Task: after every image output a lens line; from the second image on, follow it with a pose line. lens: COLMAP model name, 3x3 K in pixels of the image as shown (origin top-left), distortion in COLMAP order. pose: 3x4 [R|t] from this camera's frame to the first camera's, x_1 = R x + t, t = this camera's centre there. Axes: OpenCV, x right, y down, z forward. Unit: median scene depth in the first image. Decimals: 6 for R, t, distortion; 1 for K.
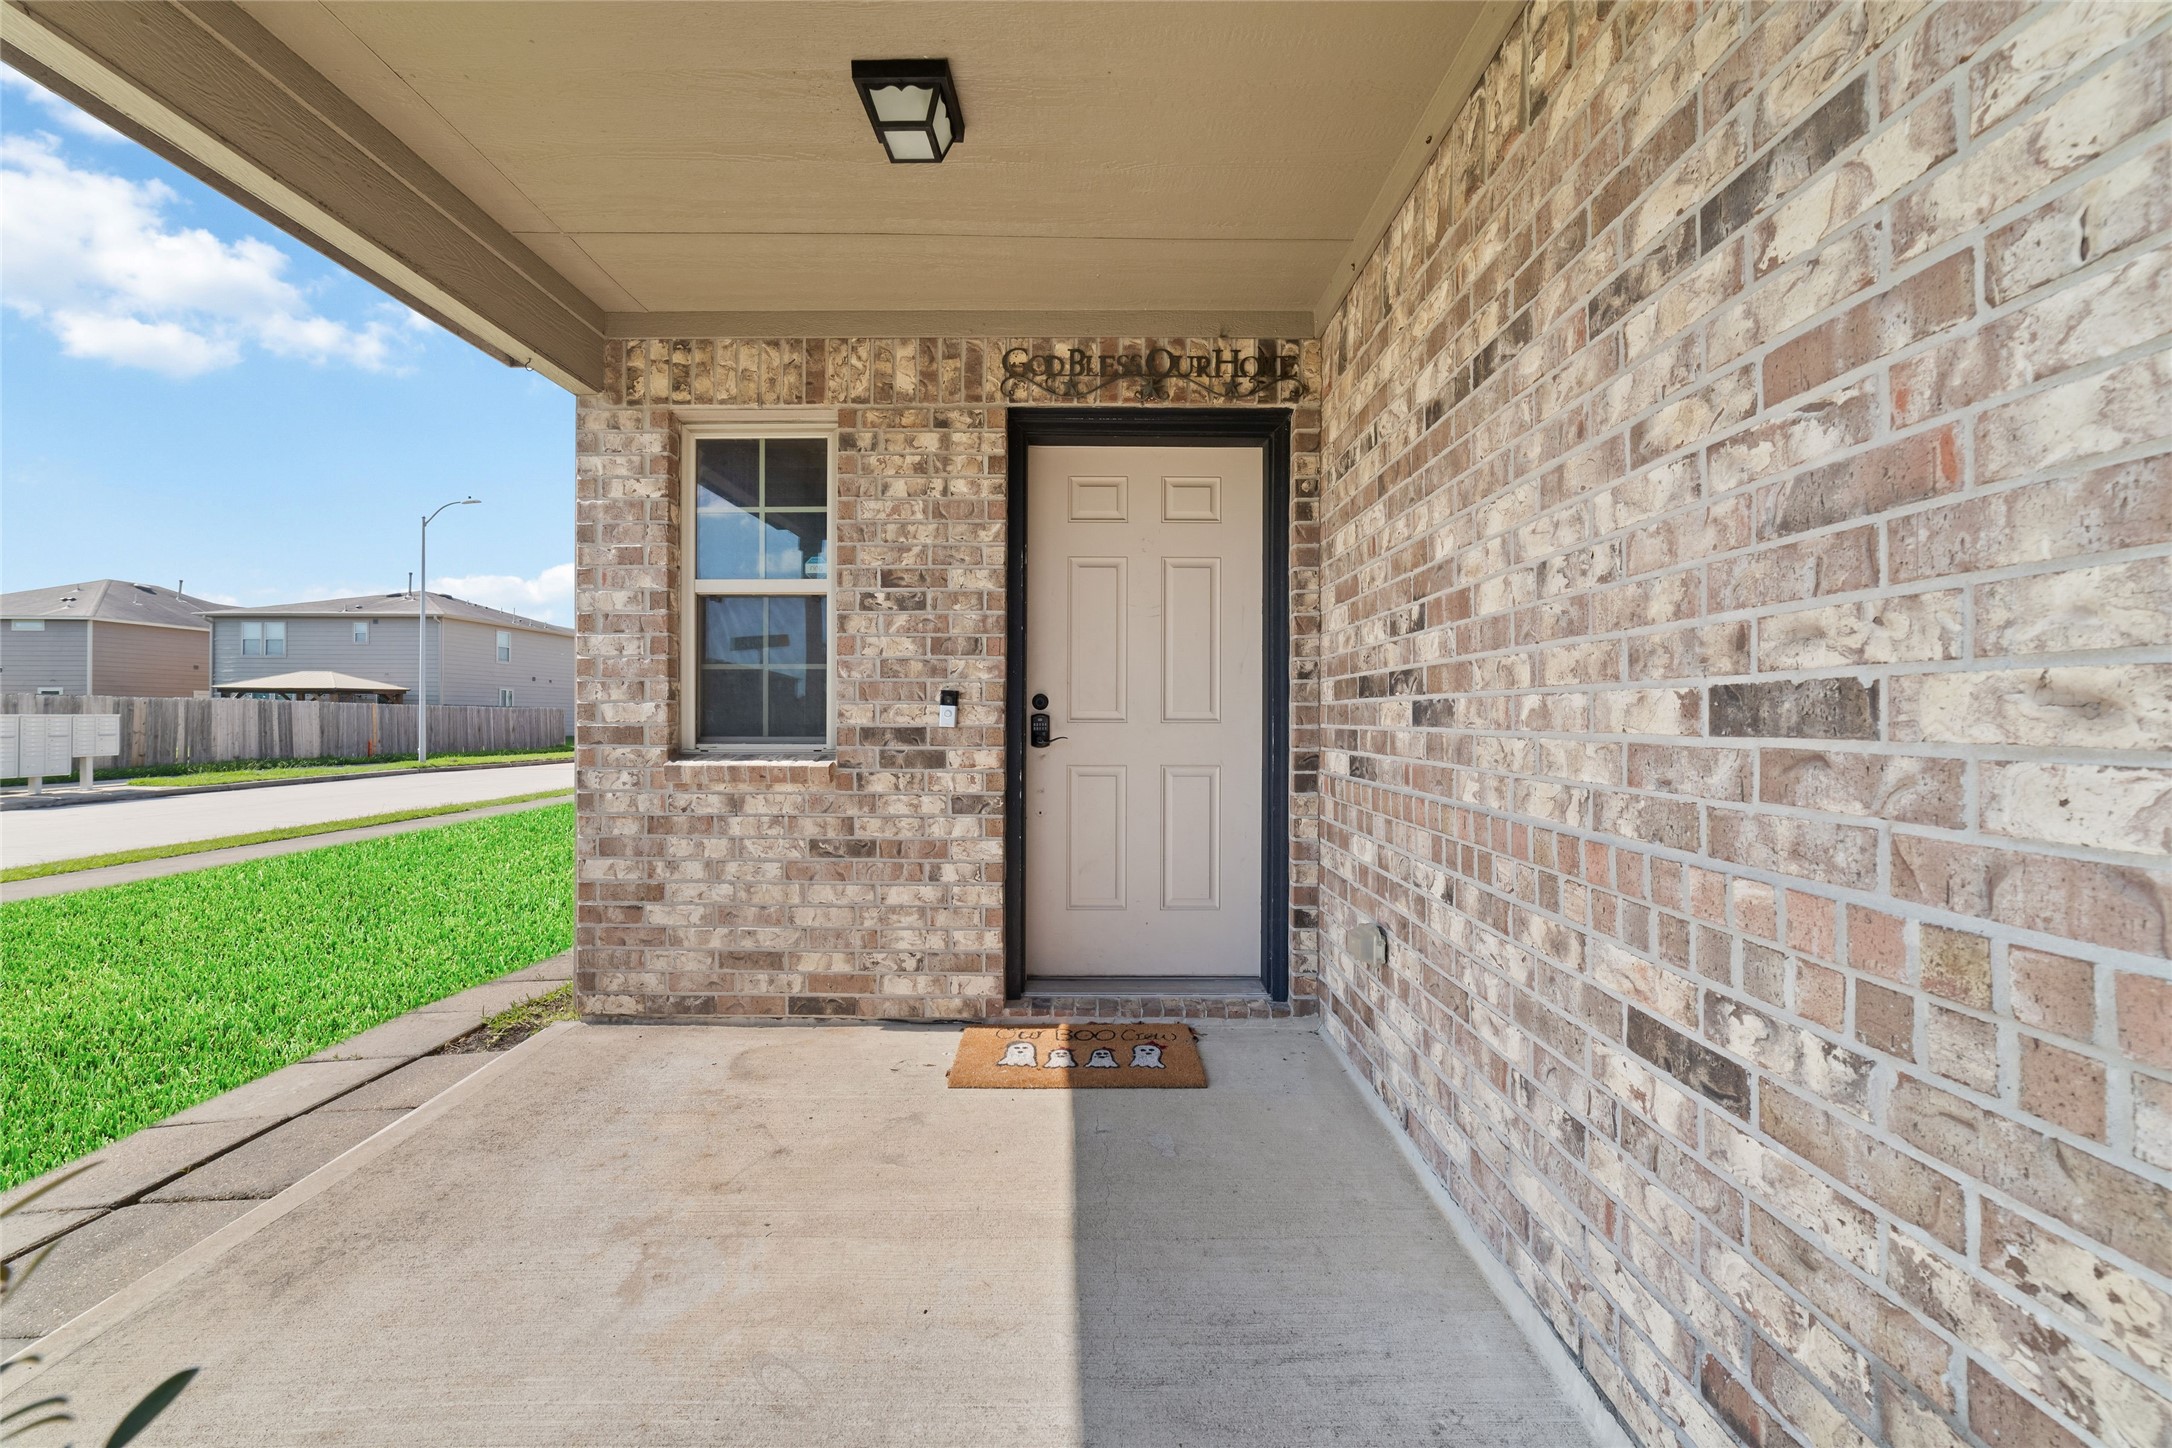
lens RADIAL K [[830.4, 0, 1087.1], [0, 830.4, 713.5], [0, 0, 1]] dist [-0.020065, 0.005697]
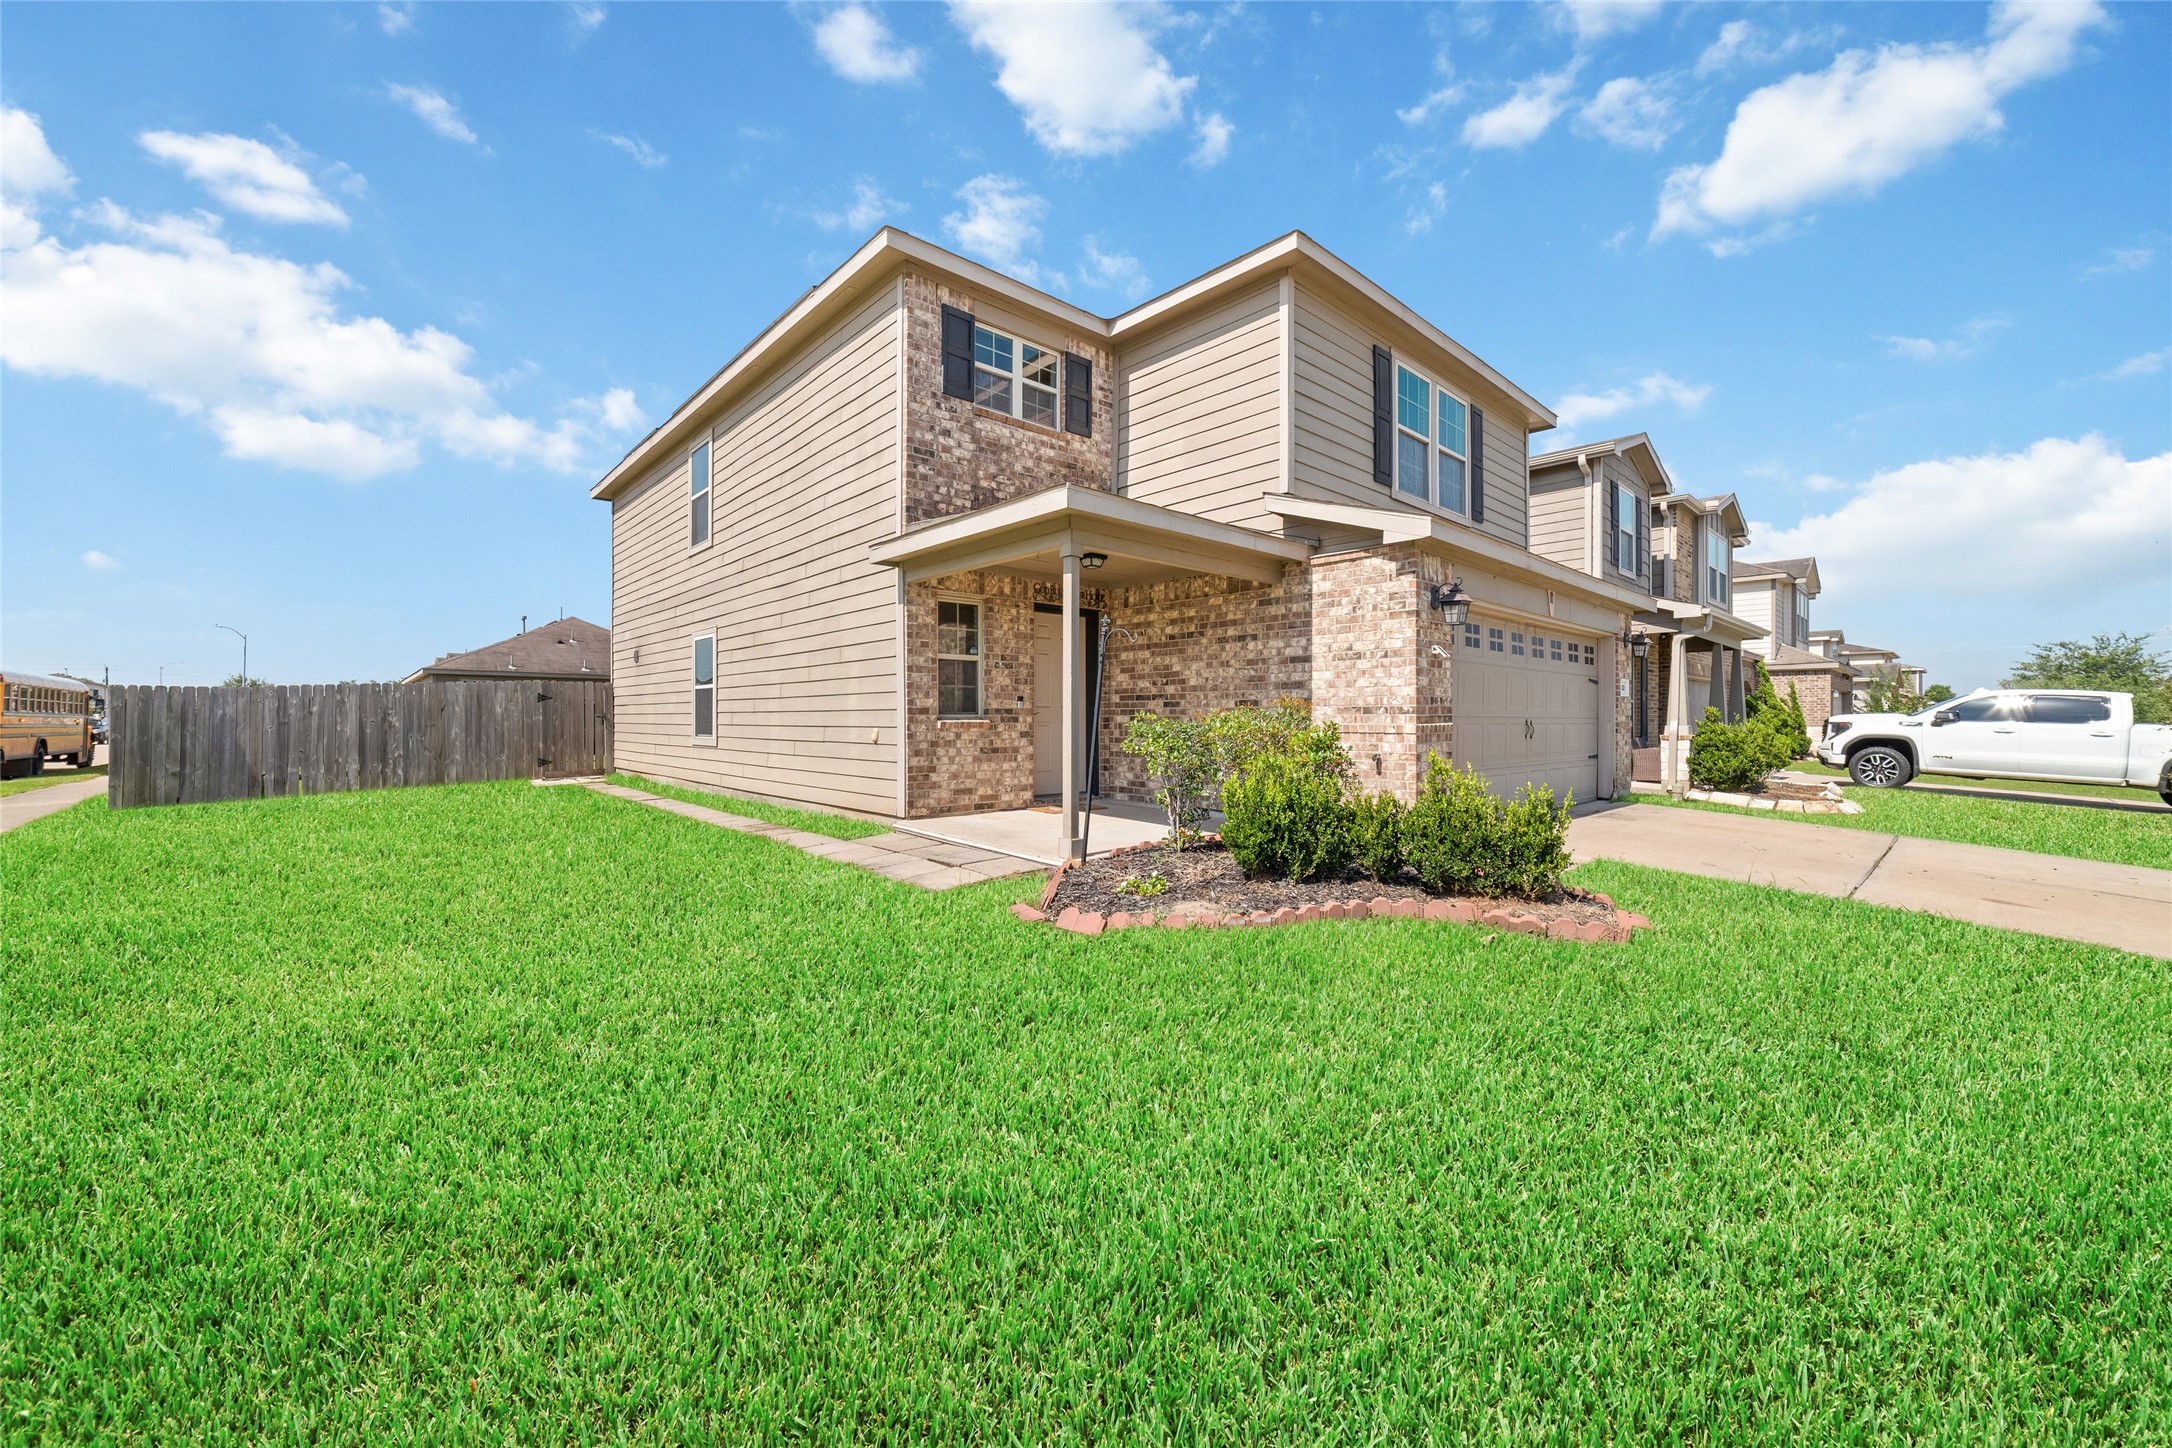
lens RADIAL K [[830.4, 0, 1087.1], [0, 830.4, 713.5], [0, 0, 1]] dist [-0.020065, 0.005697]
pose [[0.735057, 0.001545, 0.678004, -2.001306], [-0.000482, 0.999998, -0.001756, 0.038857], [-0.678005, 0.000964, 0.735056, -1.347577]]
